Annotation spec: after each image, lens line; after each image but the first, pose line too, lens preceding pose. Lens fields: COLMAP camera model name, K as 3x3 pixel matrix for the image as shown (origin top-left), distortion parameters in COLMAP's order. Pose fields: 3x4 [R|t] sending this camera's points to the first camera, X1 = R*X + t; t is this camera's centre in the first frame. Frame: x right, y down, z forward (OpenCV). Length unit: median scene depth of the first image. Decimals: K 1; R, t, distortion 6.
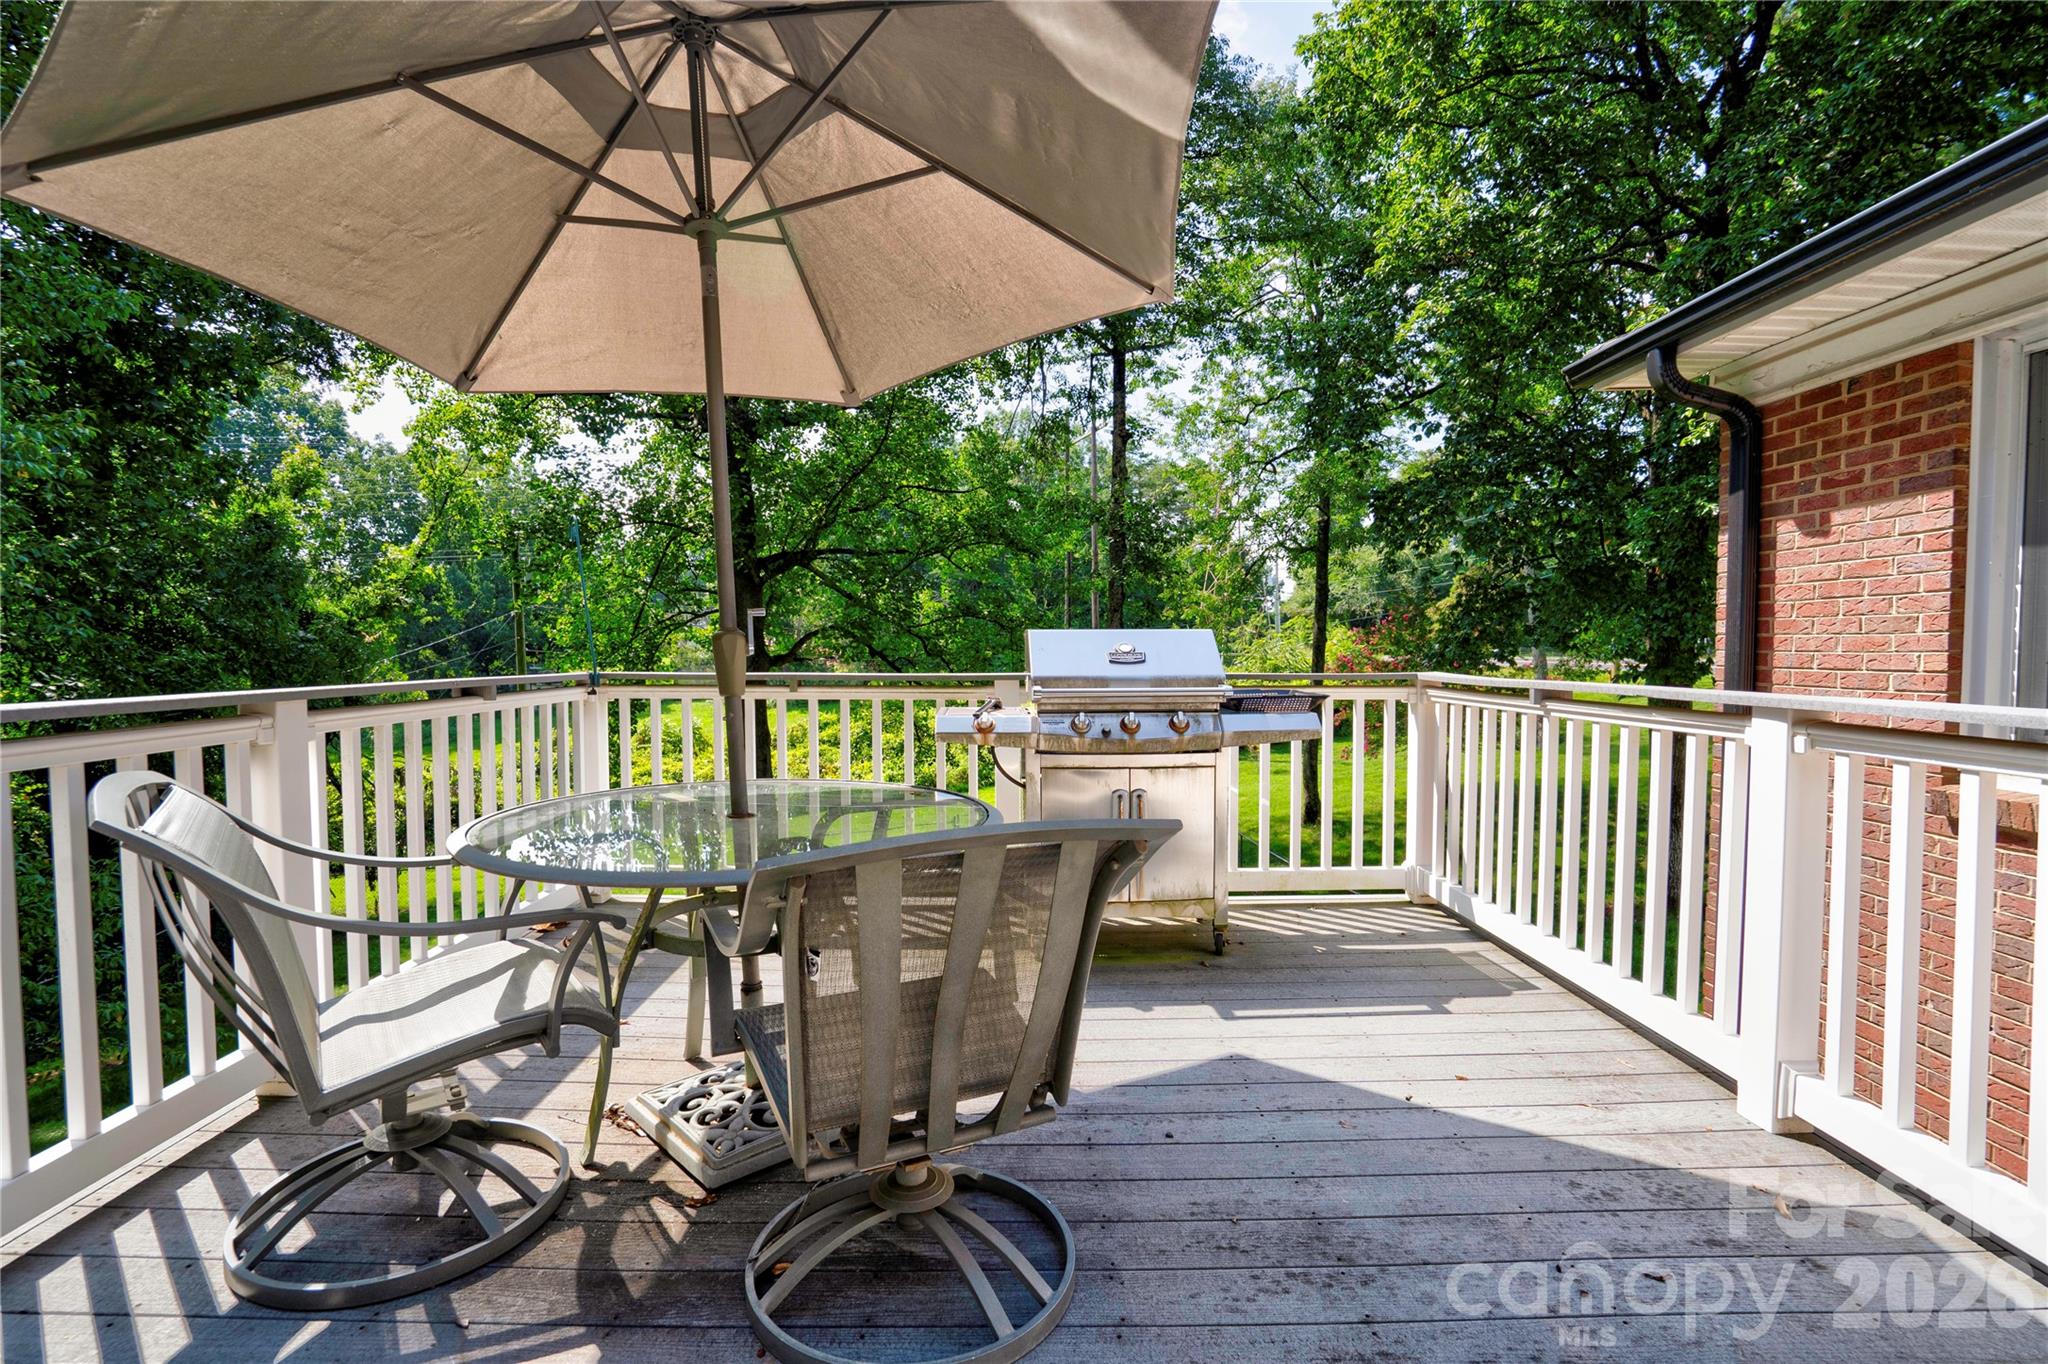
lens RADIAL K [[971.2, 0, 1024.0], [0, 971.2, 682.0], [0, 0, 1]] dist [-0.056359, 0.027724]
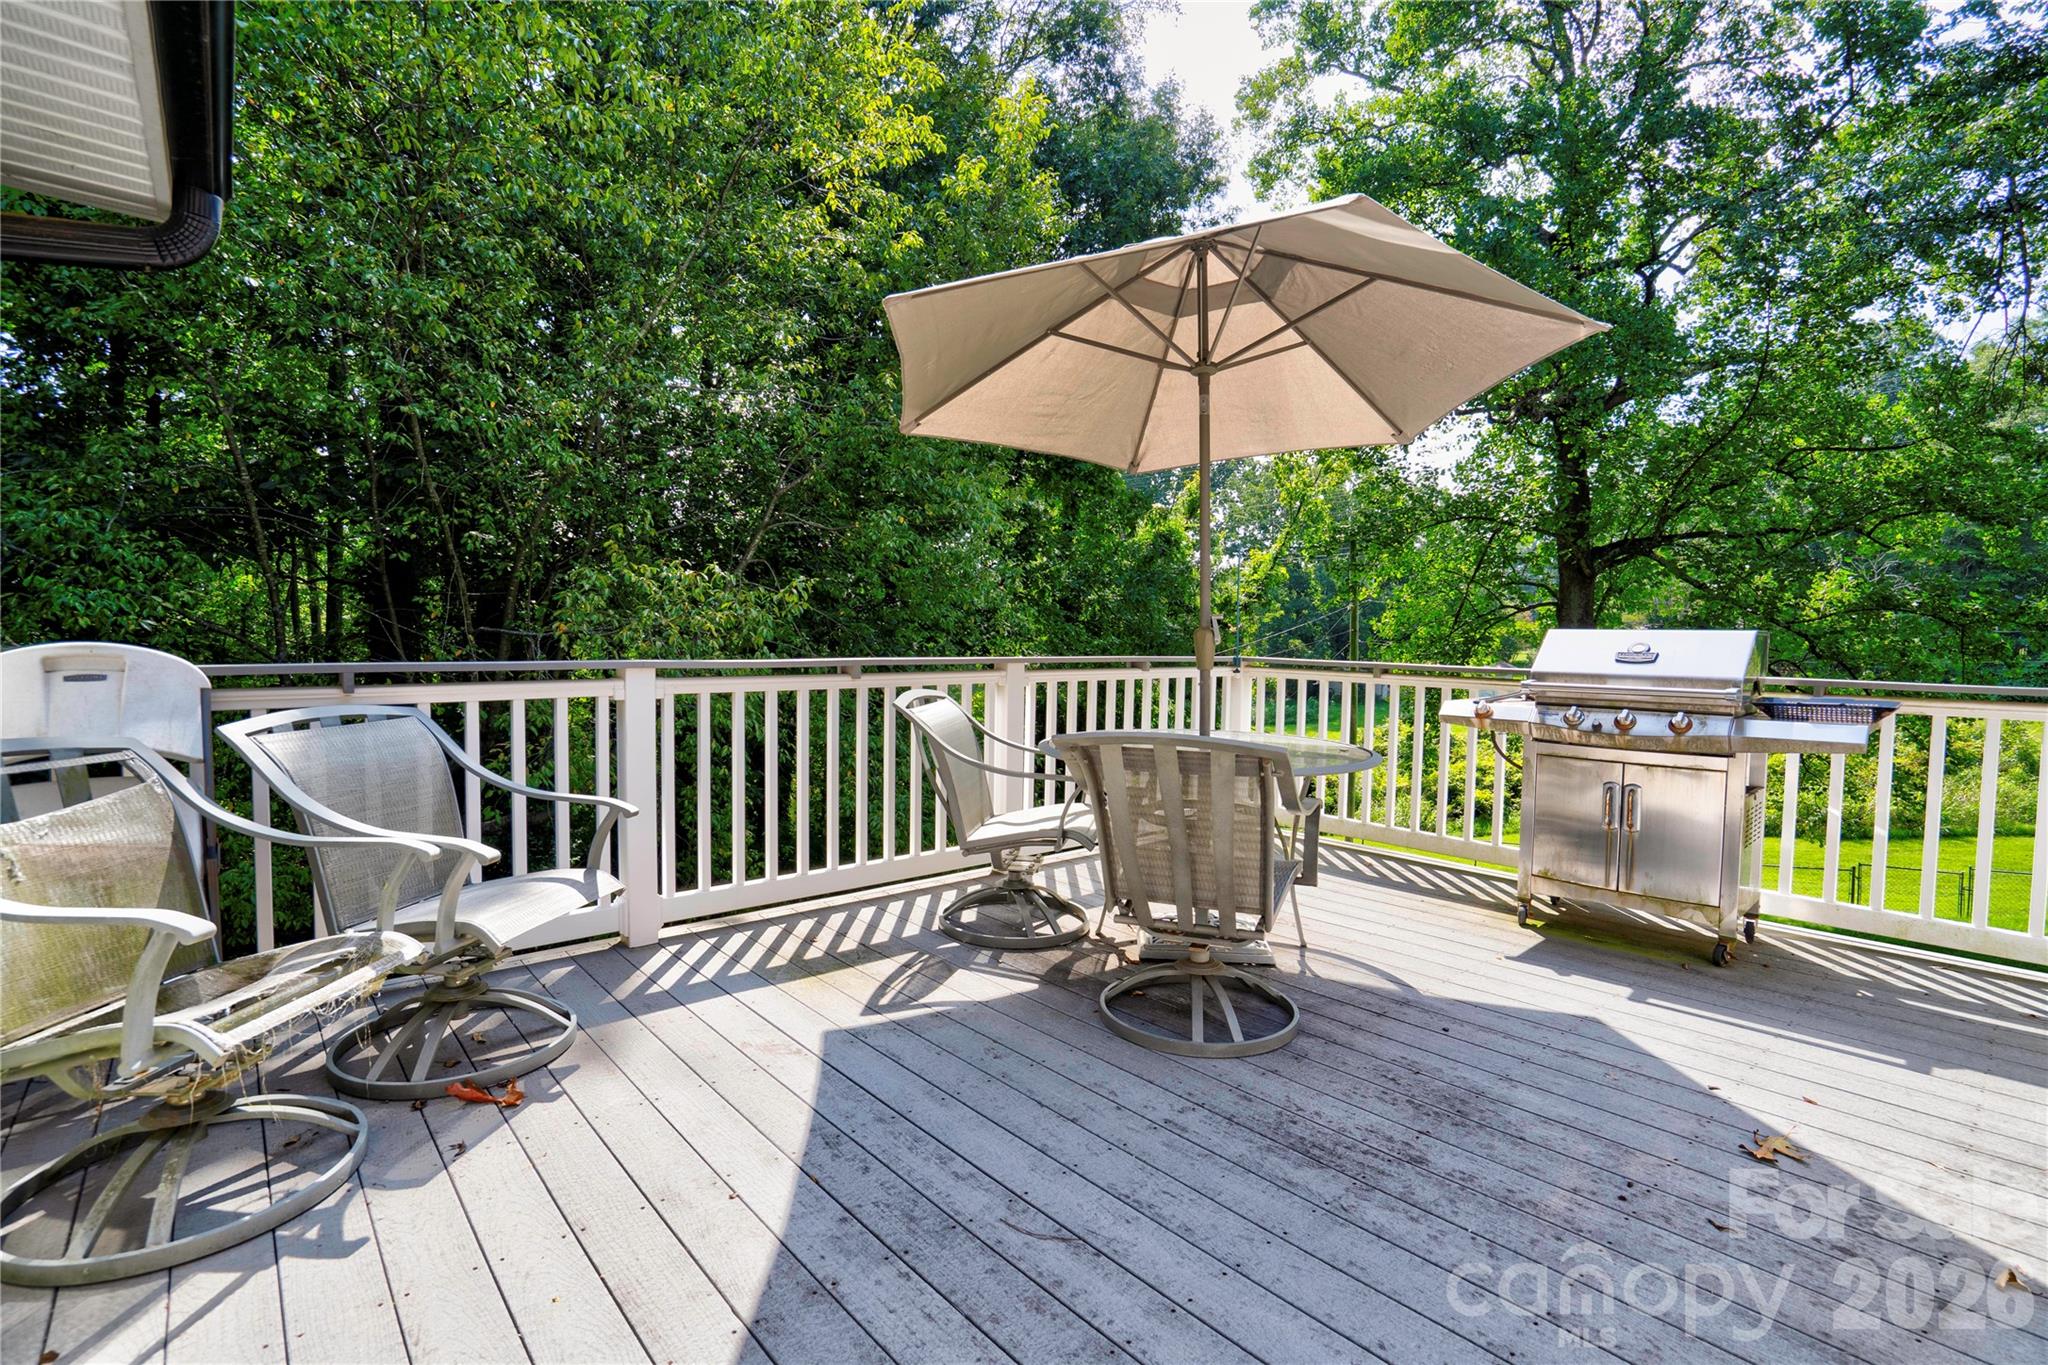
lens RADIAL K [[940.6, 0, 1015.4], [0, 940.6, 677.6], [0, 0, 1]] dist [-0.002354, 0.009830]
pose [[0.669212, 0.048896, -0.741461, 0.419262], [-0.046447, 0.998634, 0.023935, 0.002794], [0.741619, 0.018421, 0.670568, -0.167324]]
